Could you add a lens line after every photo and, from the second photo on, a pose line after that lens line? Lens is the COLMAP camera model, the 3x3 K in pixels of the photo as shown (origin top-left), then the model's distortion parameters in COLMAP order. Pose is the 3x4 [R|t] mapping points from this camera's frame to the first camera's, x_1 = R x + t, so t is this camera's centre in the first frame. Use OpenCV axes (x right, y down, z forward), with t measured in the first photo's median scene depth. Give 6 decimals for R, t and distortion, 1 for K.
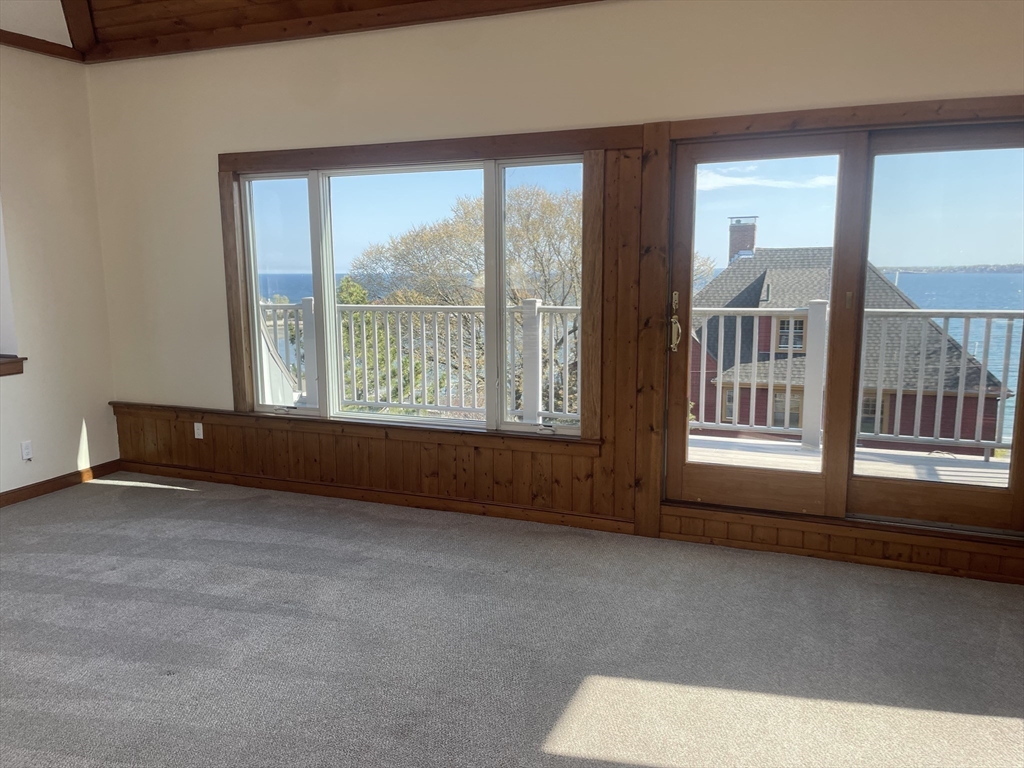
lens RADIAL K [[775.2, 0, 517.0], [0, 775.2, 380.9], [0, 0, 1]] dist [0.107100, -0.143481]
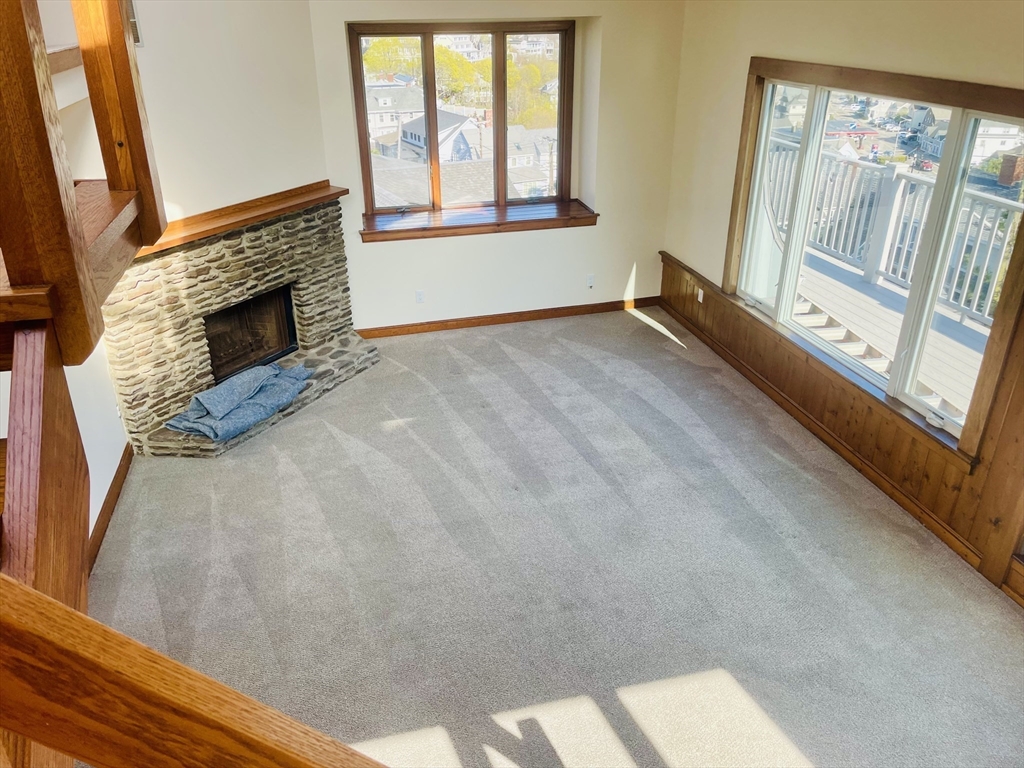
lens RADIAL K [[775.2, 0, 517.0], [0, 775.2, 380.9], [0, 0, 1]] dist [0.107100, -0.143481]
pose [[0.591128, 0.361217, -0.721173, 0.366355], [-0.115003, 0.922725, 0.367904, -0.243498], [0.798337, -0.134541, 0.586989, 0.065828]]
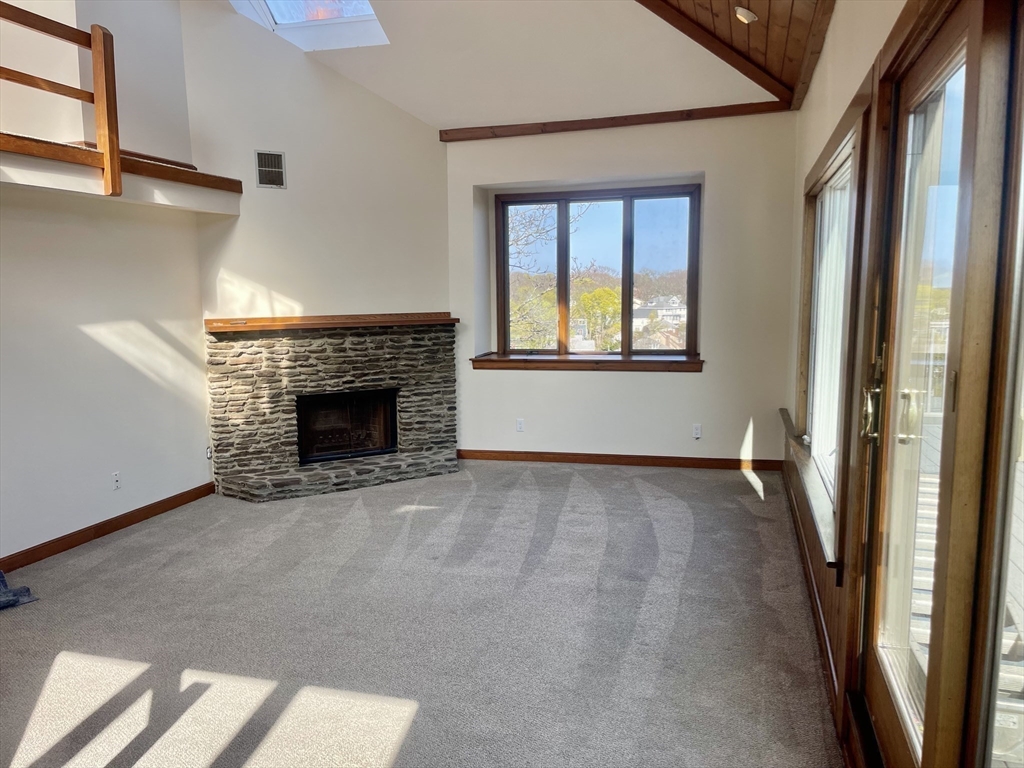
lens RADIAL K [[789.4, 0, 524.4], [0, 789.4, 398.0], [0, 0, 1]] dist [0.114561, -0.148756]
pose [[0.097263, 0.143145, -0.984911, 0.647554], [-0.127028, 0.983295, 0.130365, -0.102217], [0.987119, 0.112432, 0.113822, 0.573233]]
